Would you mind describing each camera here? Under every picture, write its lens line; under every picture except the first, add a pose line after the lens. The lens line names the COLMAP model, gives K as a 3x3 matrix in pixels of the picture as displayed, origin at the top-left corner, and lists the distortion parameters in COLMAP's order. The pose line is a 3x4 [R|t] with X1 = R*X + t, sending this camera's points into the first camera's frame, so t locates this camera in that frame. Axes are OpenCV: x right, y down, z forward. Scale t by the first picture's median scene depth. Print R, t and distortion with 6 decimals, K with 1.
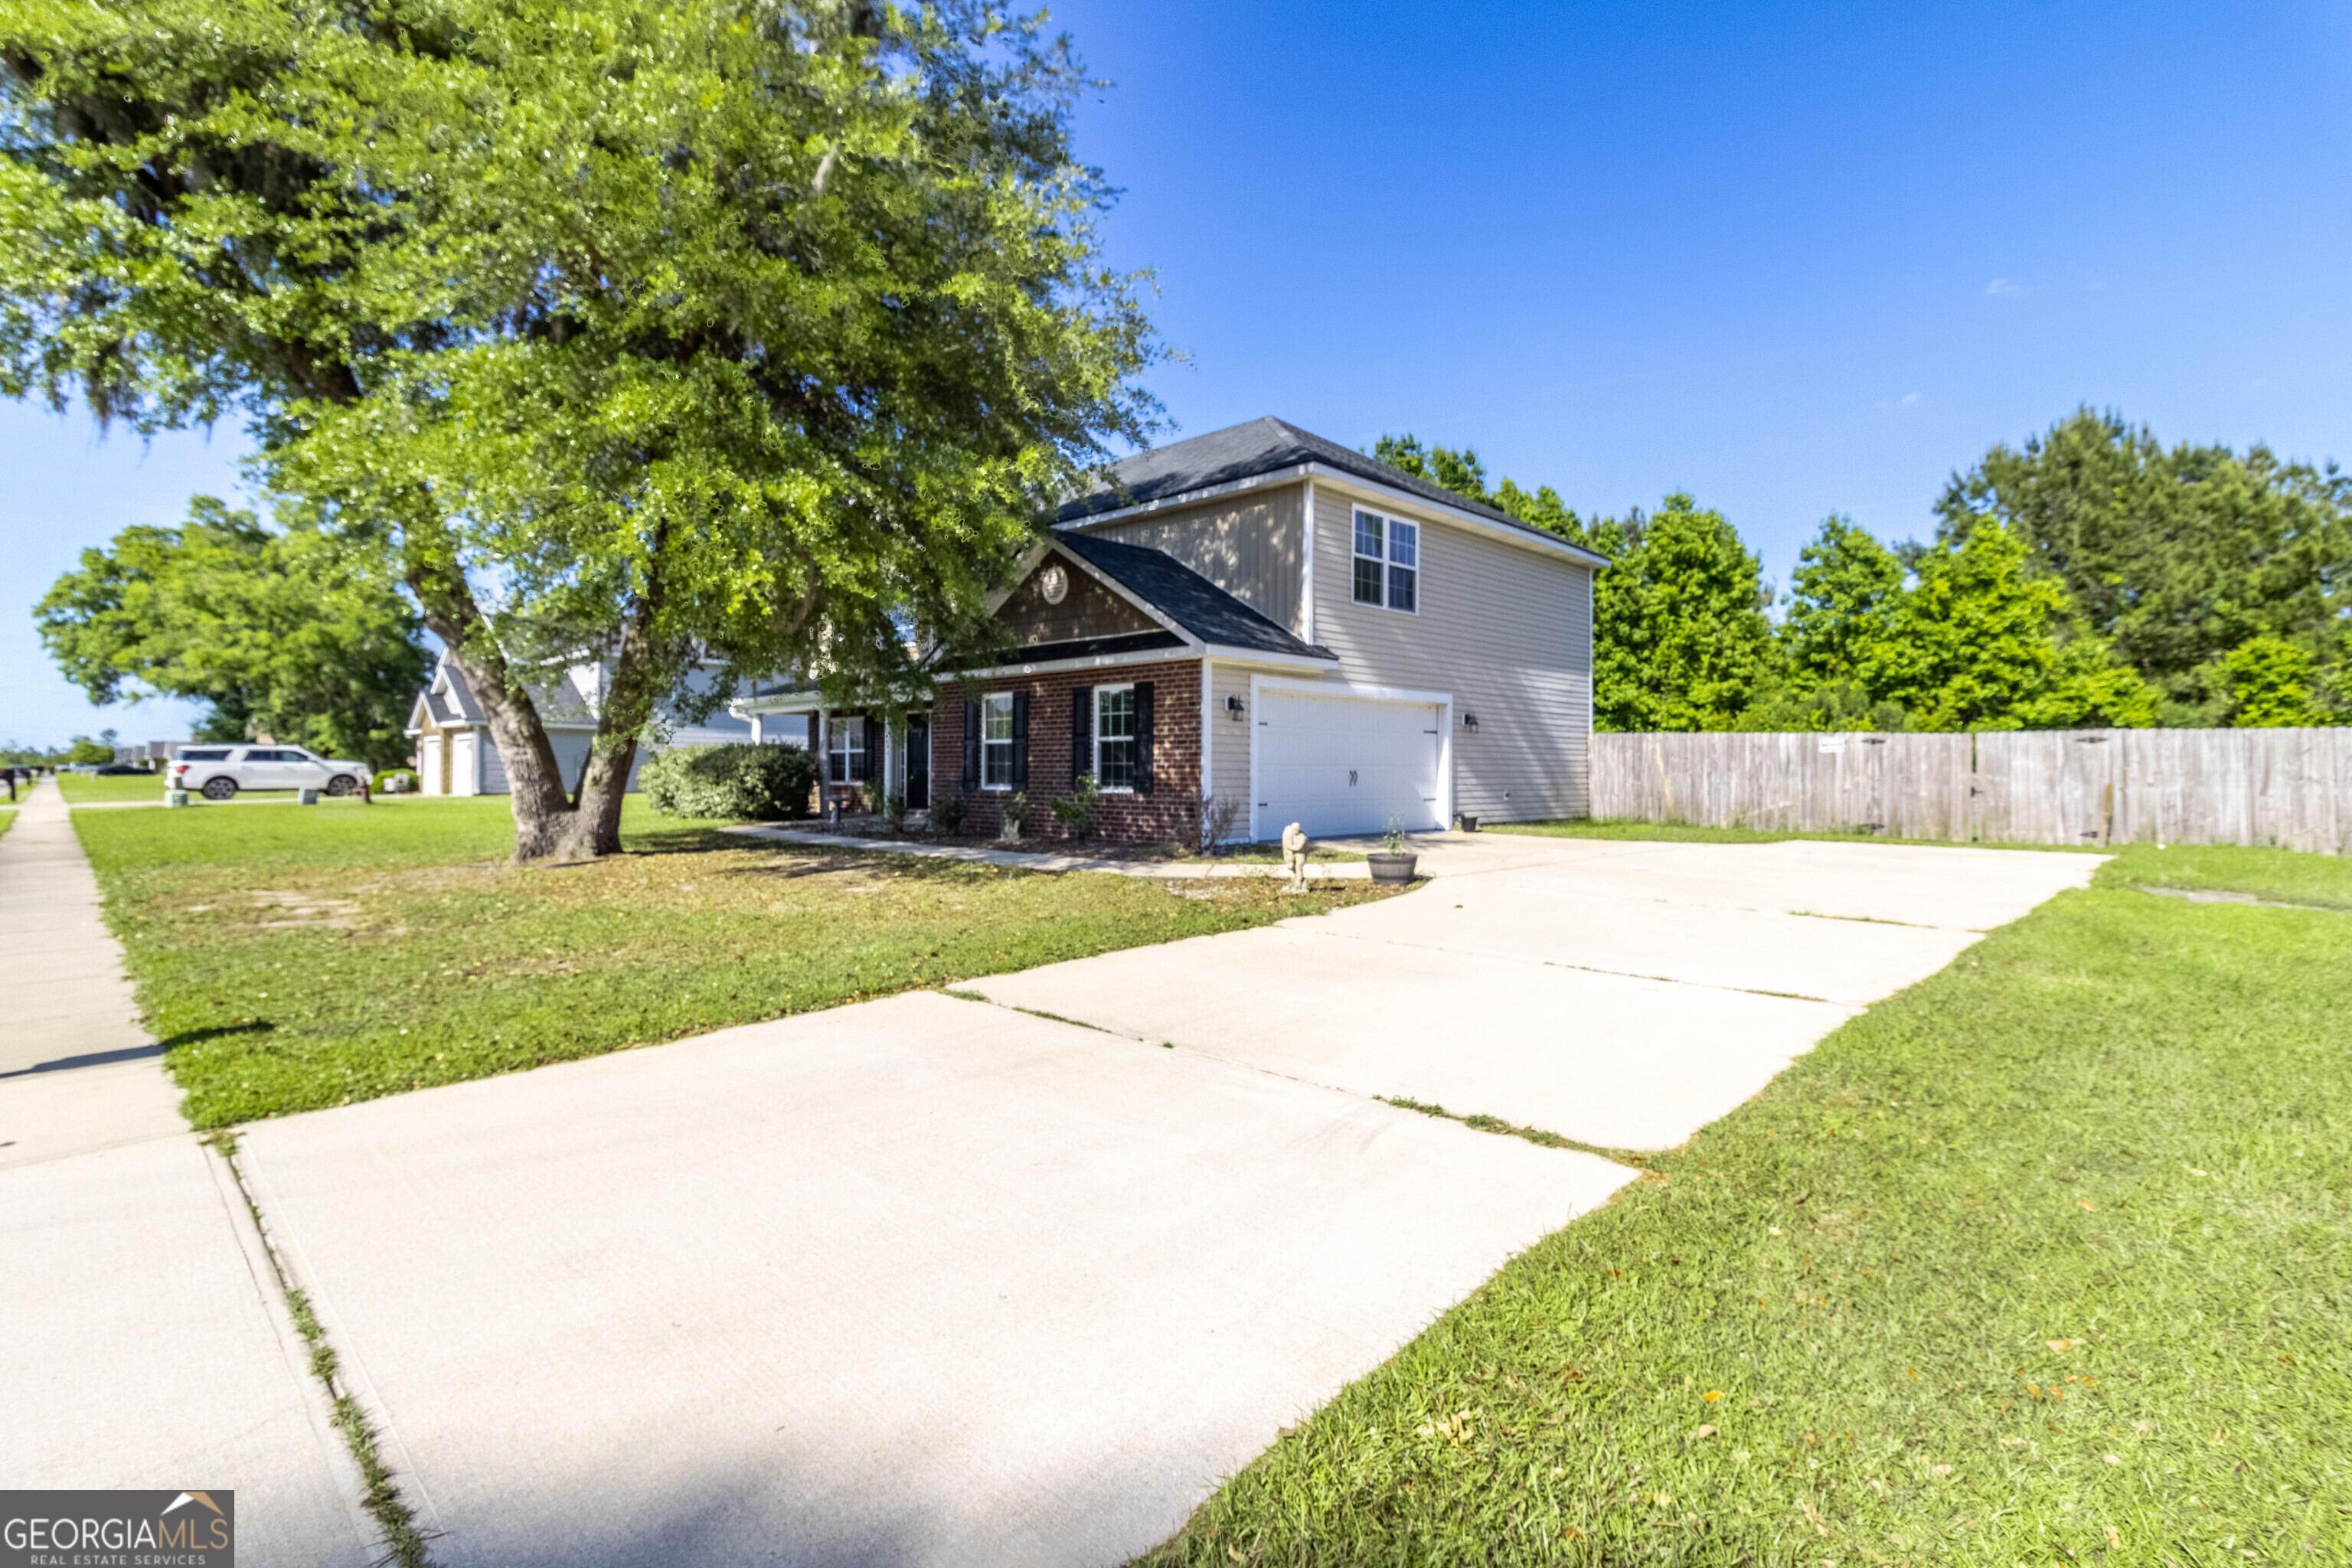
lens RADIAL K [[1081.0, 0, 1176.6], [0, 1081.0, 785.5], [0, 0, 1]] dist [0.002228, 0.001652]
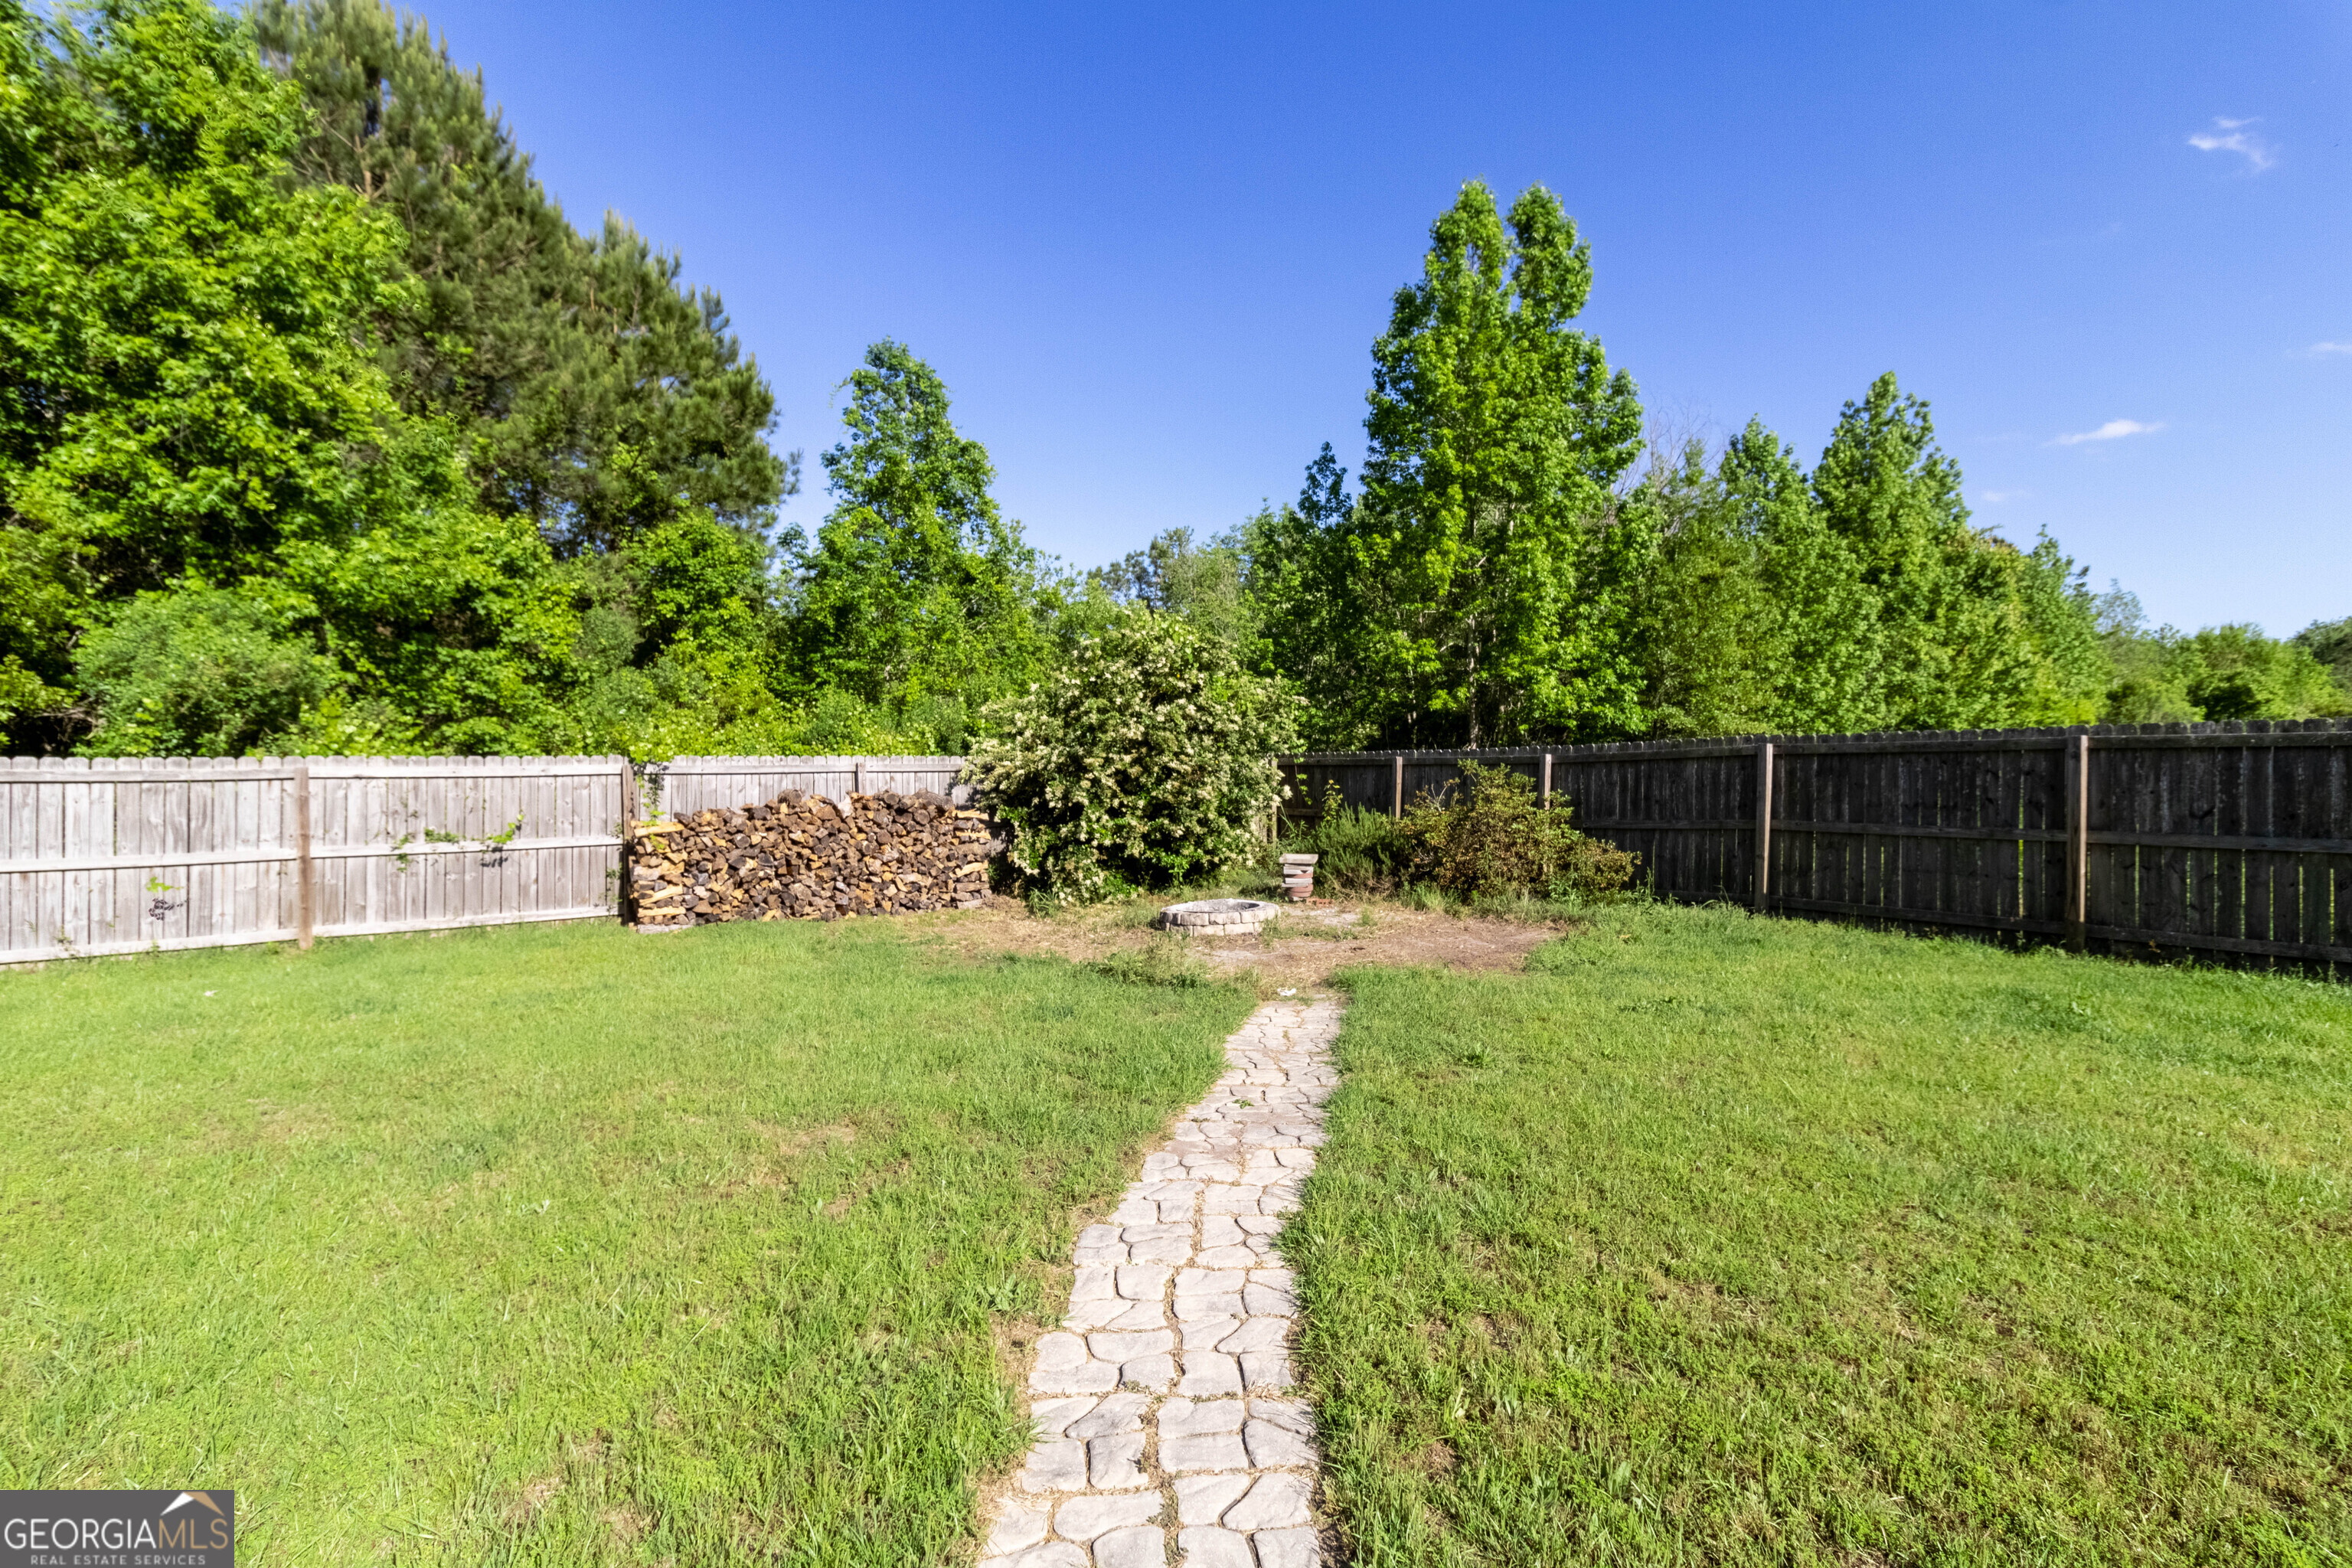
lens RADIAL K [[1081.0, 0, 1177.1], [0, 1081.0, 801.3], [0, 0, 1]] dist [0.002228, 0.001652]
pose [[0.190218, -0.058311, 0.980009, 0.486508], [0.013774, 0.998295, 0.056725, -0.010589], [-0.981645, 0.002708, 0.190696, 0.657945]]
